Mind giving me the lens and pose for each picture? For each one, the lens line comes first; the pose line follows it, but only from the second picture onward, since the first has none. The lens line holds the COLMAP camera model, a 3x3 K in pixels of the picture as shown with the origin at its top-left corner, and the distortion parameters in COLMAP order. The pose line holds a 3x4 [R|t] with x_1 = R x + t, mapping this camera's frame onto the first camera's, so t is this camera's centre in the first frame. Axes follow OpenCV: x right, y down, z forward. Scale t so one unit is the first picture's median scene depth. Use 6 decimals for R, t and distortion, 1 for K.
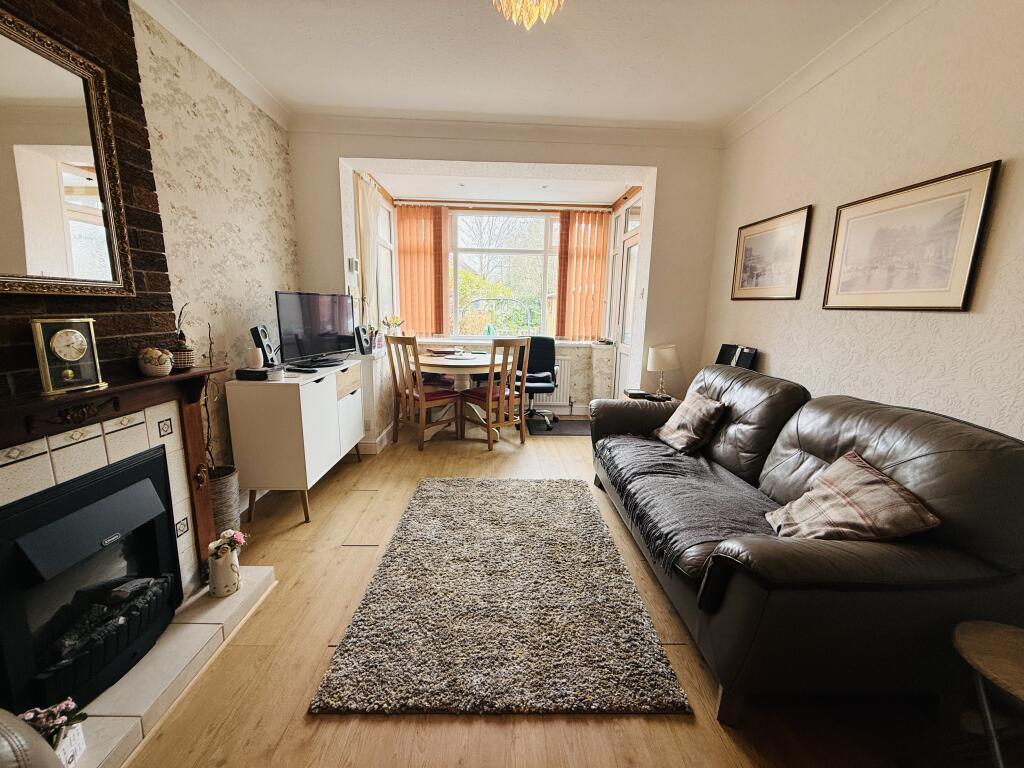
lens RADIAL K [[407.0, 0, 510.6], [0, 407.0, 382.7], [0, 0, 1]] dist [-0.000904, -0.000873]
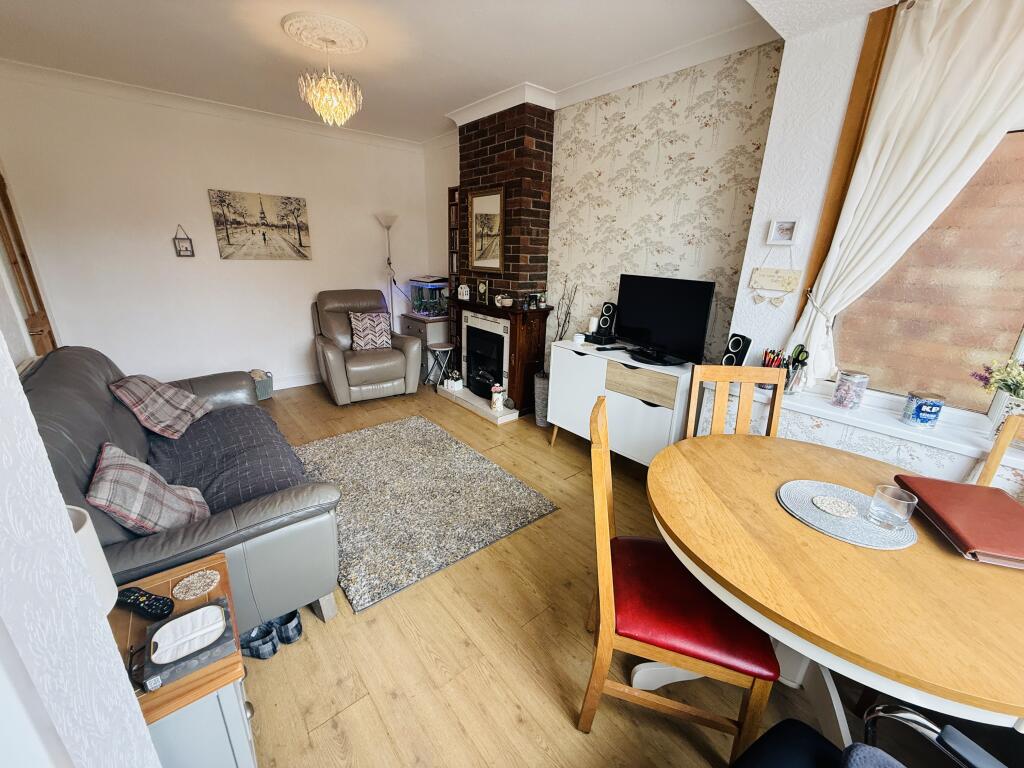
lens RADIAL K [[407.0, 0, 511.5], [0, 407.0, 386.6], [0, 0, 1]] dist [-0.000904, -0.000873]
pose [[-0.784496, 0.158300, -0.599589, 0.444128], [-0.151346, 0.888760, 0.432666, -0.458692], [0.601382, 0.430170, -0.673271, 2.012429]]
